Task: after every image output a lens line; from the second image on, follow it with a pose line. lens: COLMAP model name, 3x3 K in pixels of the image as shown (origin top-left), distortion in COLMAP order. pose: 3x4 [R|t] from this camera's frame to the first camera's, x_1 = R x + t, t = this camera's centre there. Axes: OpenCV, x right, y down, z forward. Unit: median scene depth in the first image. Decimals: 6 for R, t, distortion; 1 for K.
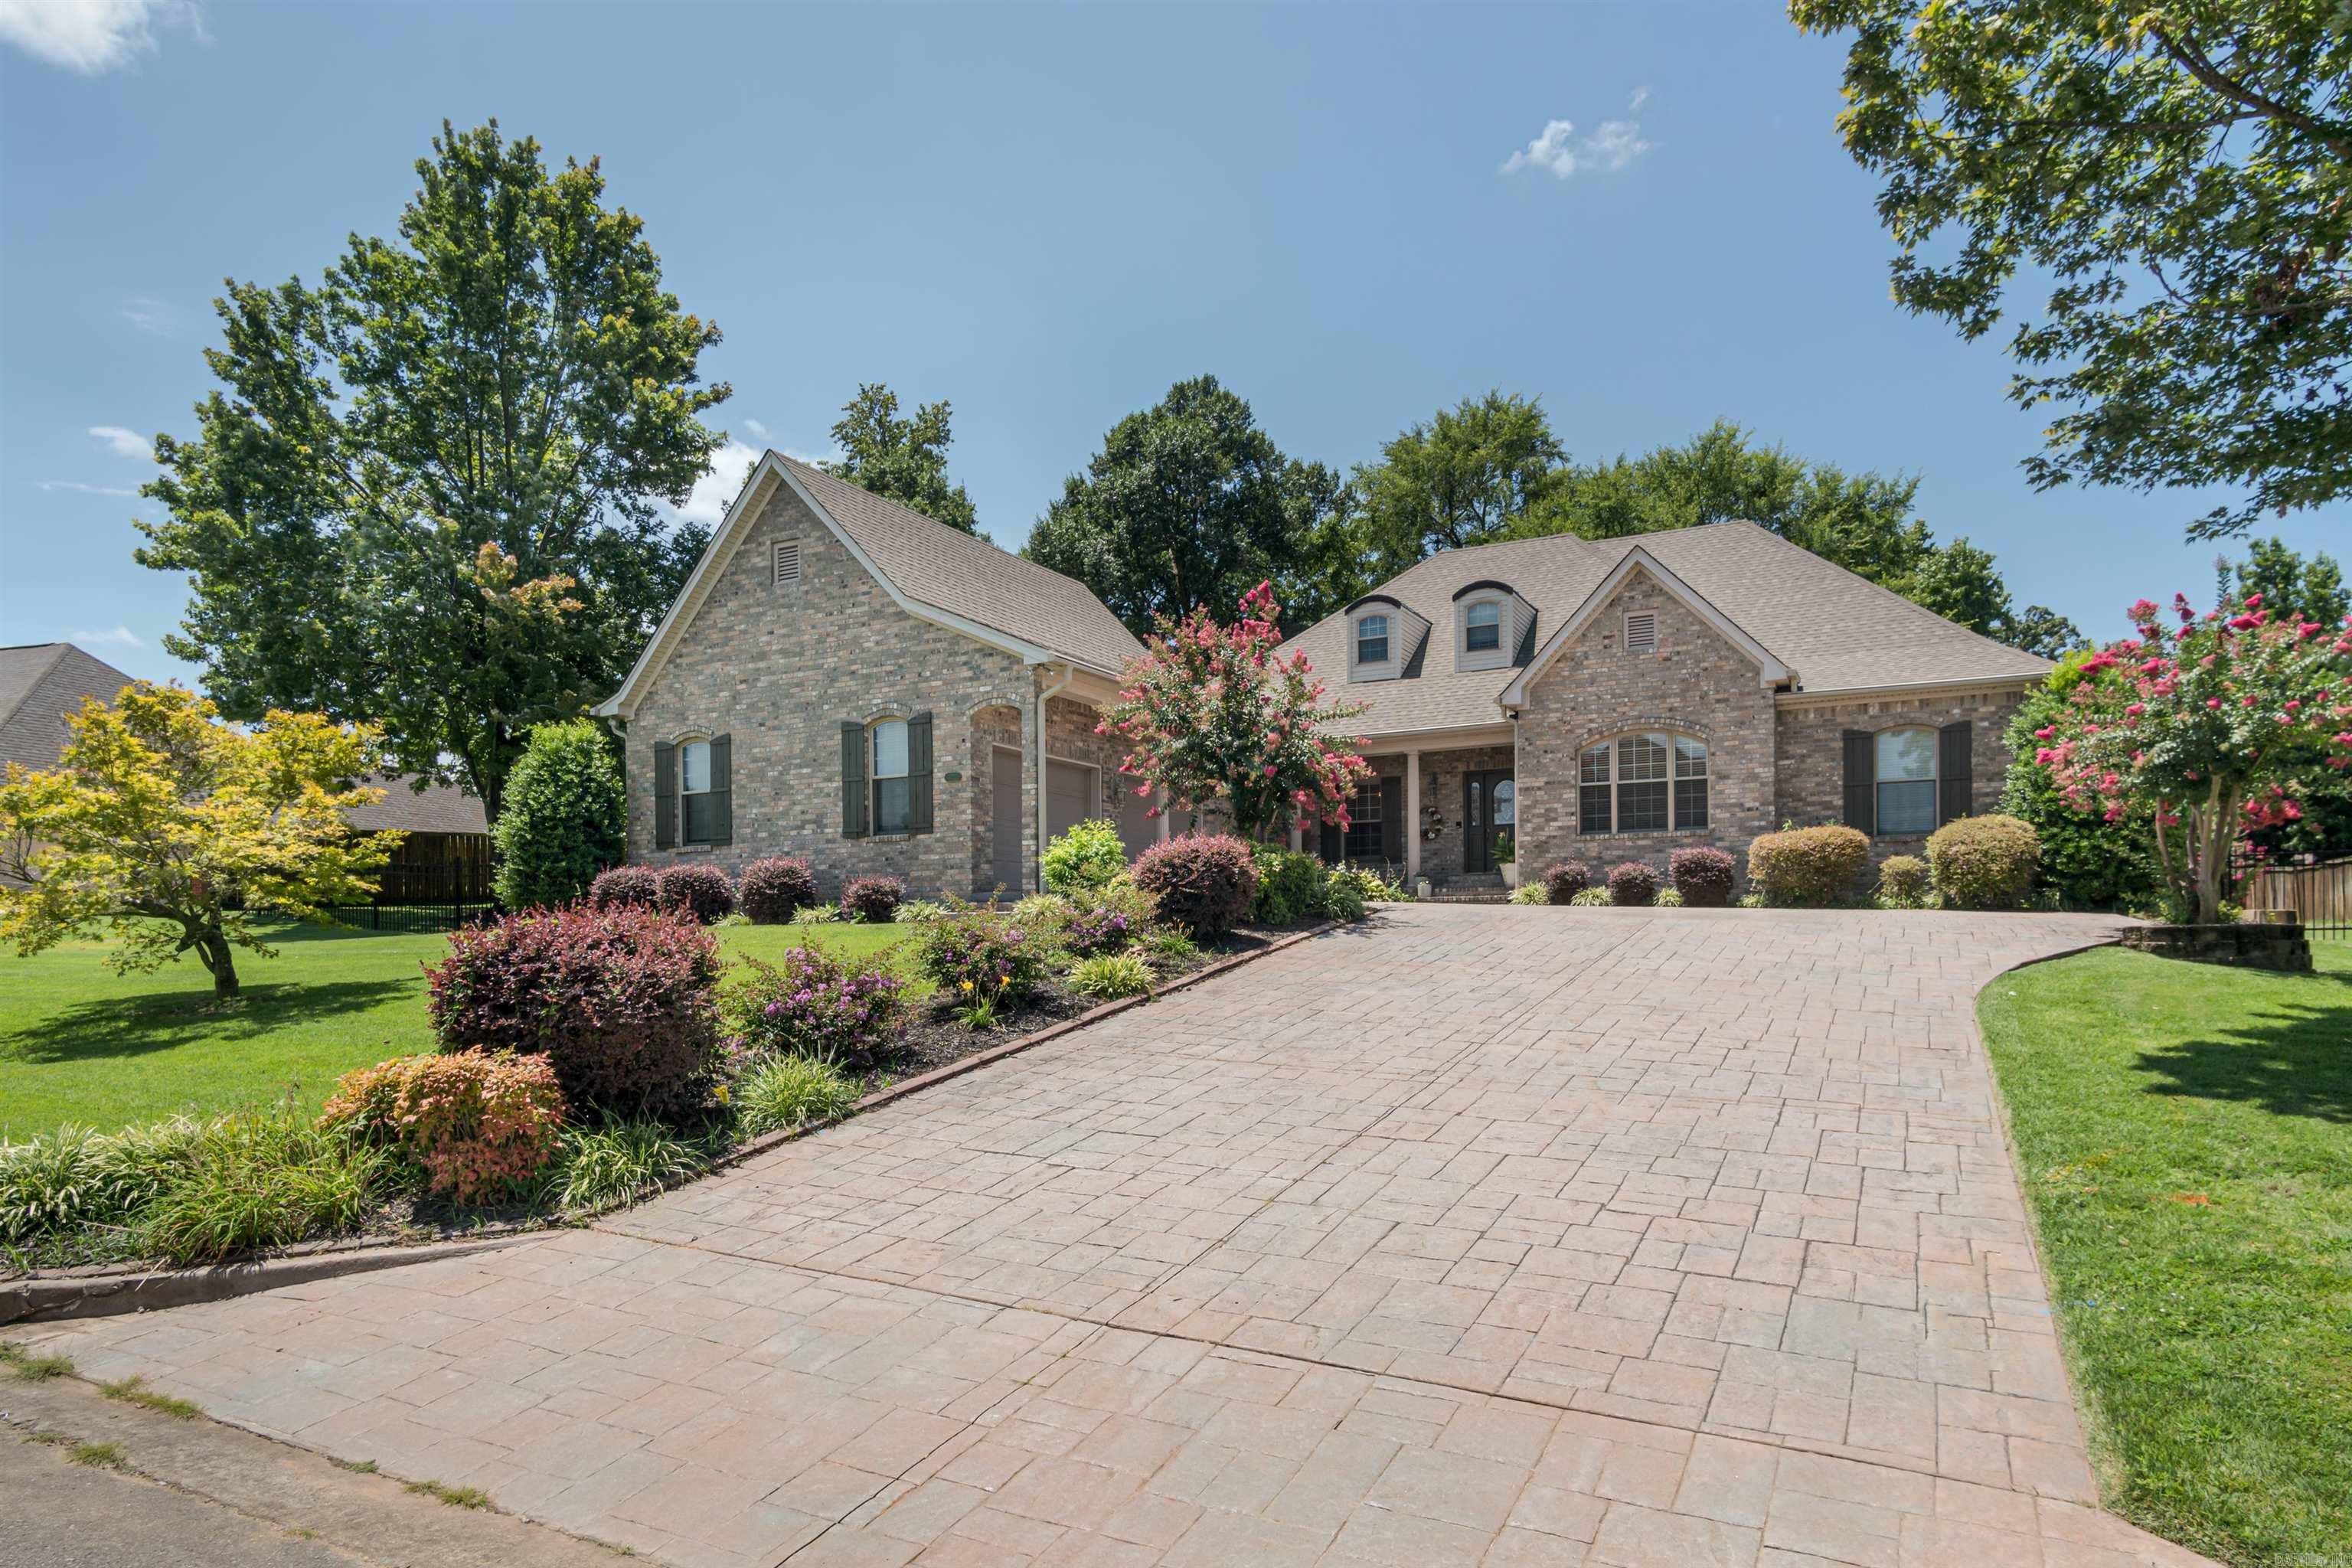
lens RADIAL K [[1245.3, 0, 1180.9], [0, 1245.3, 785.9], [0, 0, 1]] dist [0.001779, 0.000614]
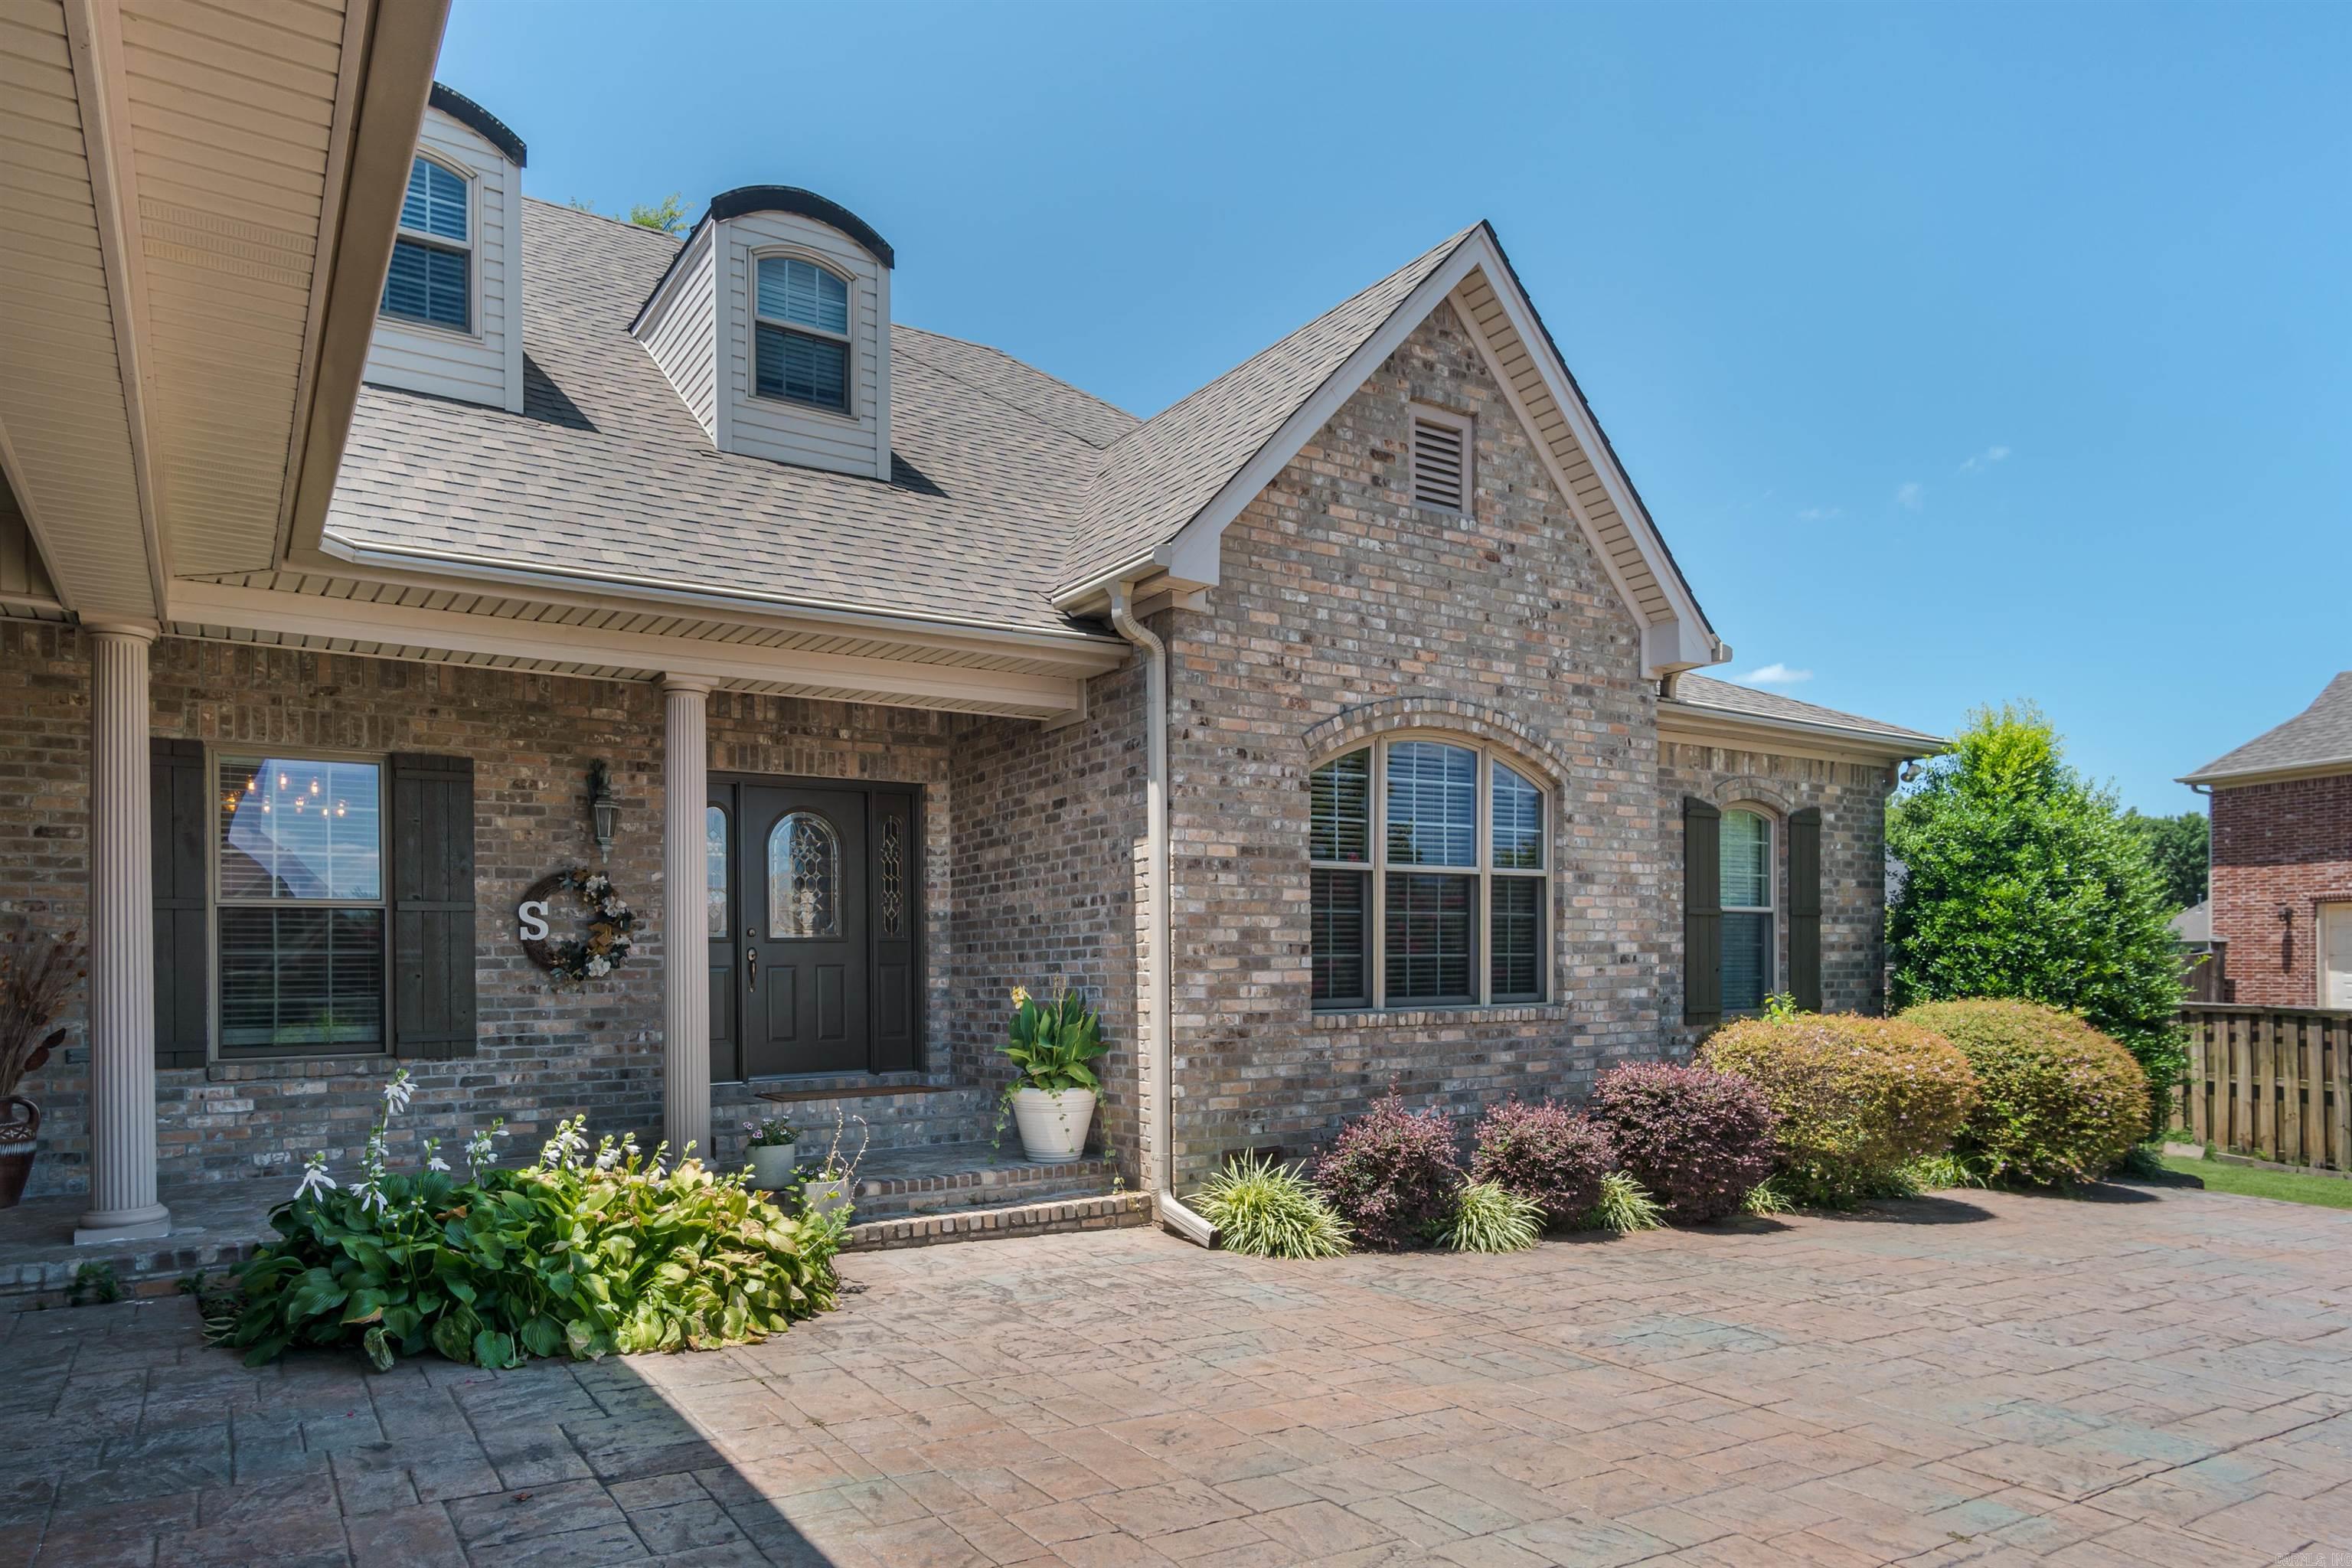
lens RADIAL K [[1407.4, 0, 1254.8], [0, 1407.4, 903.4], [0, 0, 1]] dist [0.001822, 0.000041]
pose [[0.474922, 0.046214, 0.878813, -0.022290], [-0.093091, 0.995655, -0.002051, 0.012297], [-0.875090, -0.080836, 0.477161, 0.865031]]
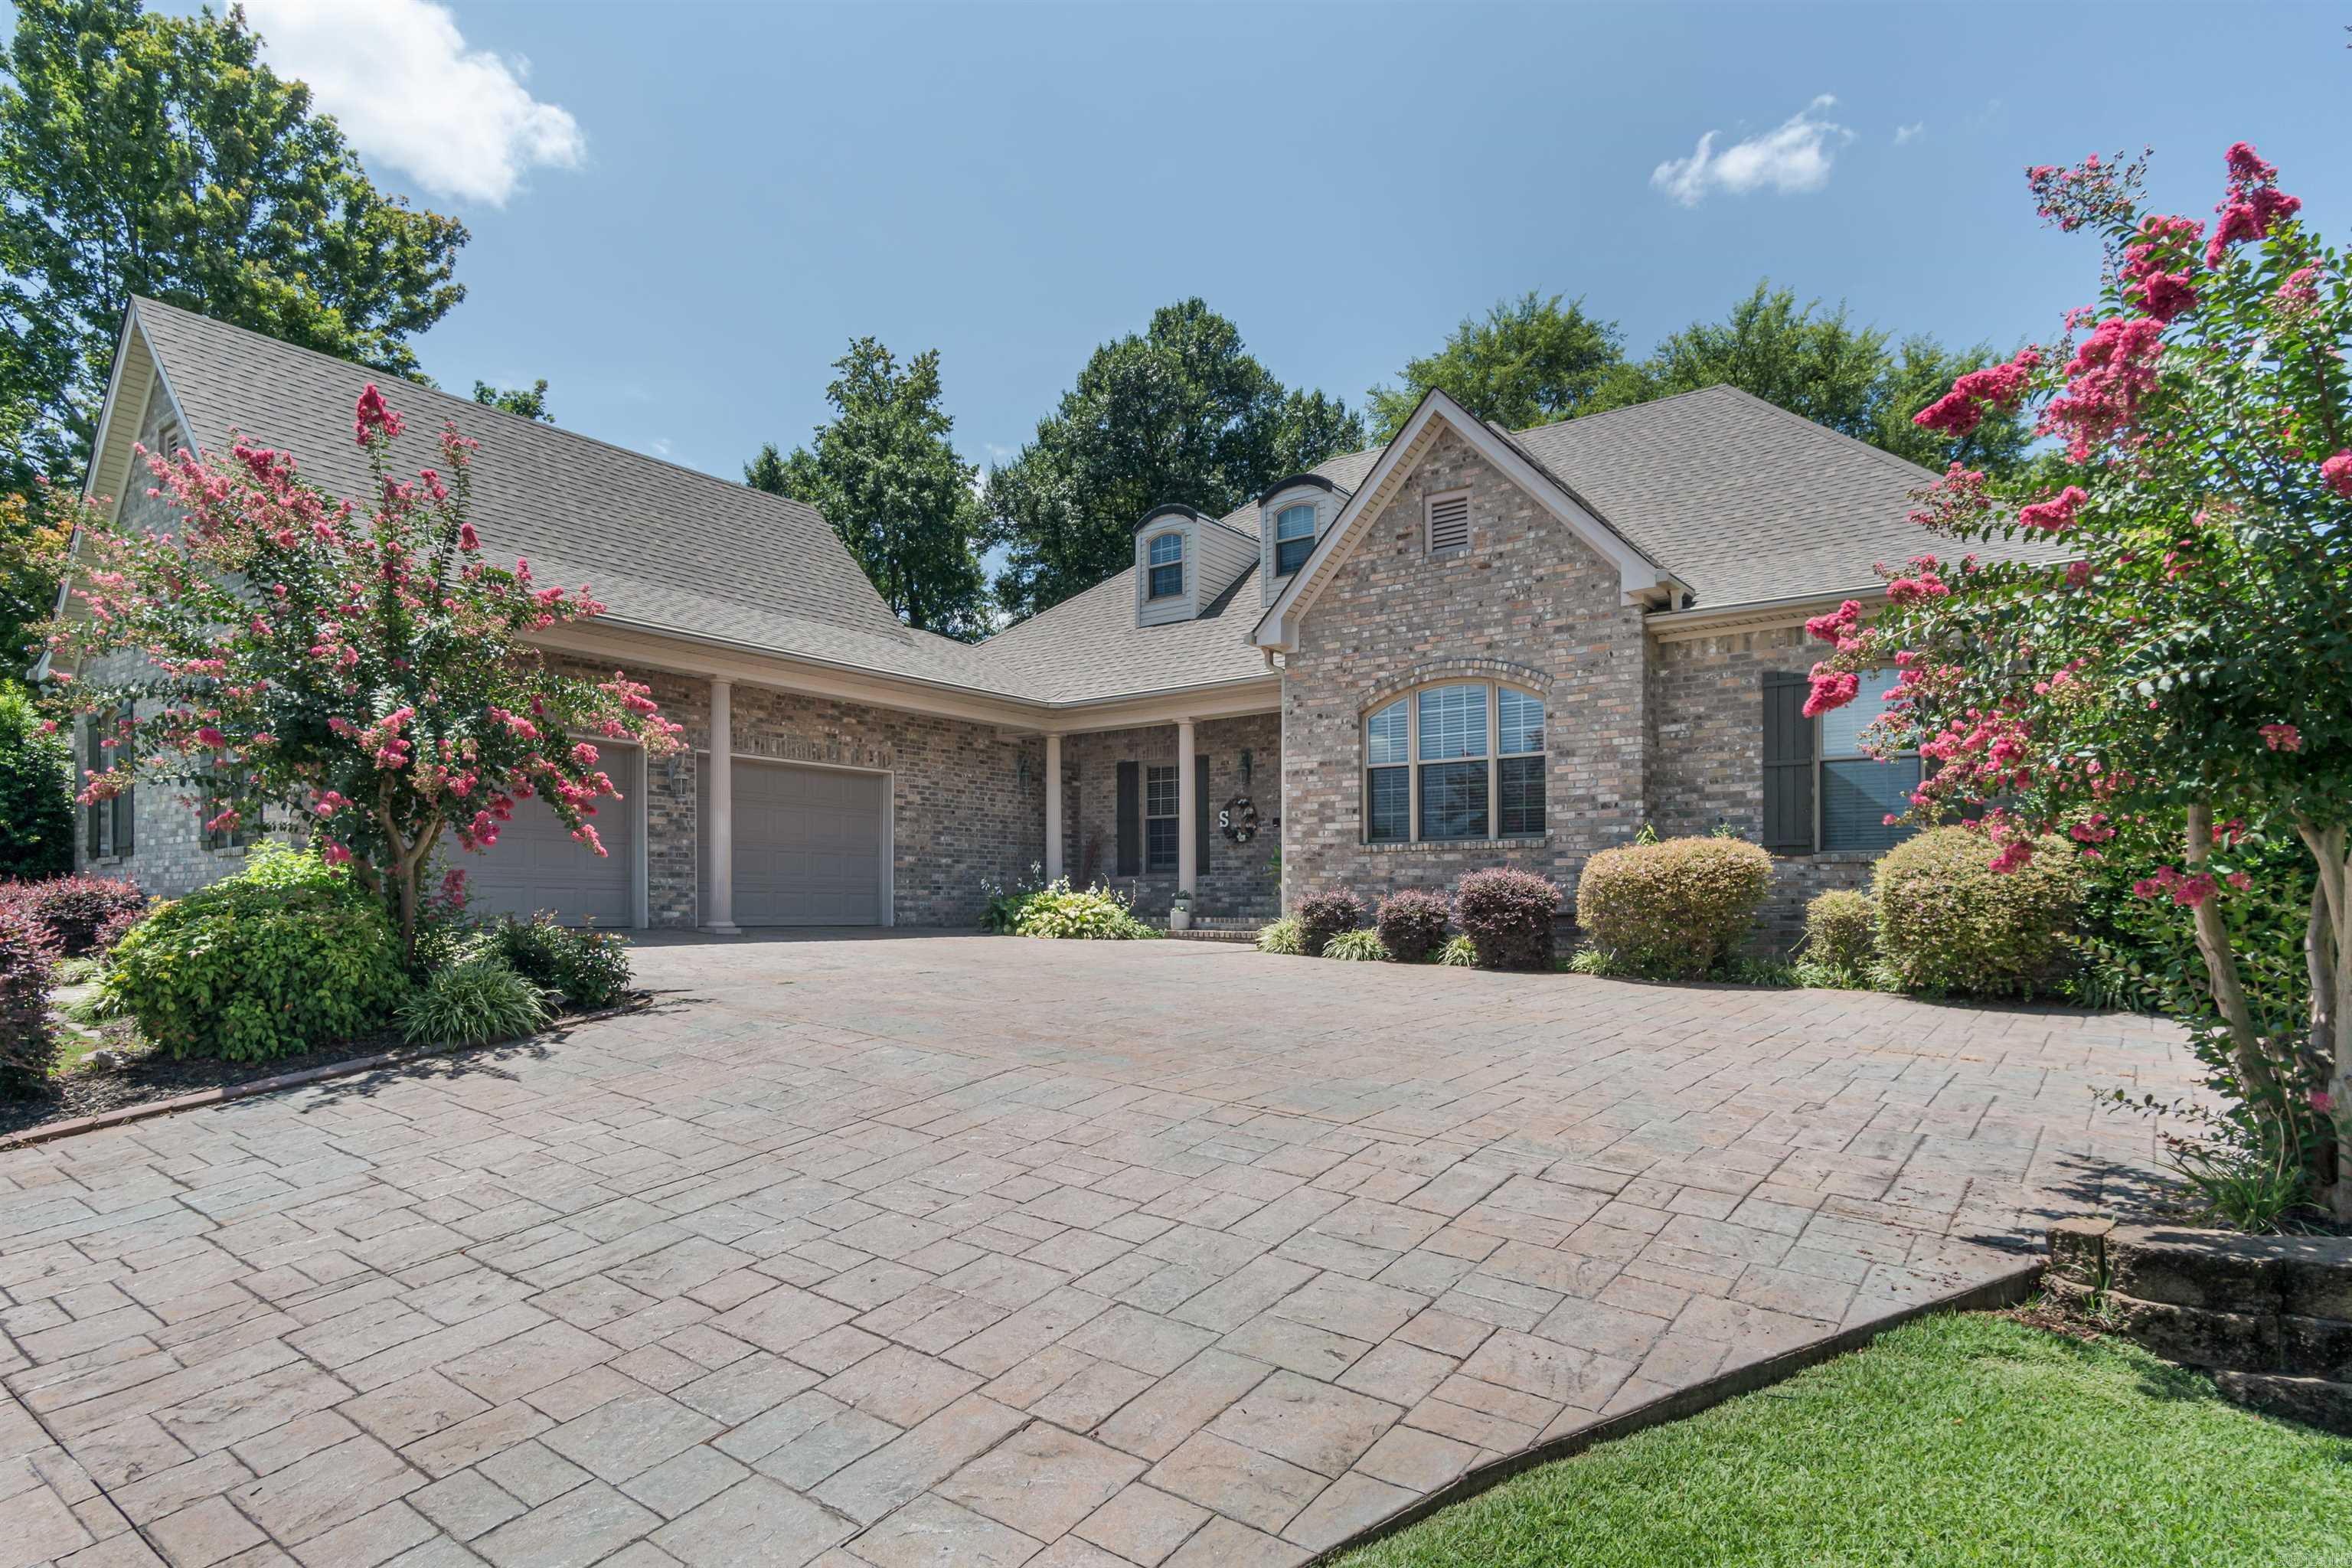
lens RADIAL K [[1245.3, 0, 1145.6], [0, 1245.3, 764.7], [0, 0, 1]] dist [0.001779, 0.000614]
pose [[0.989630, -0.006518, -0.143491, 0.315463], [0.006551, 0.999979, -0.000243, -0.002563], [0.143490, -0.000699, 0.989652, 0.359679]]
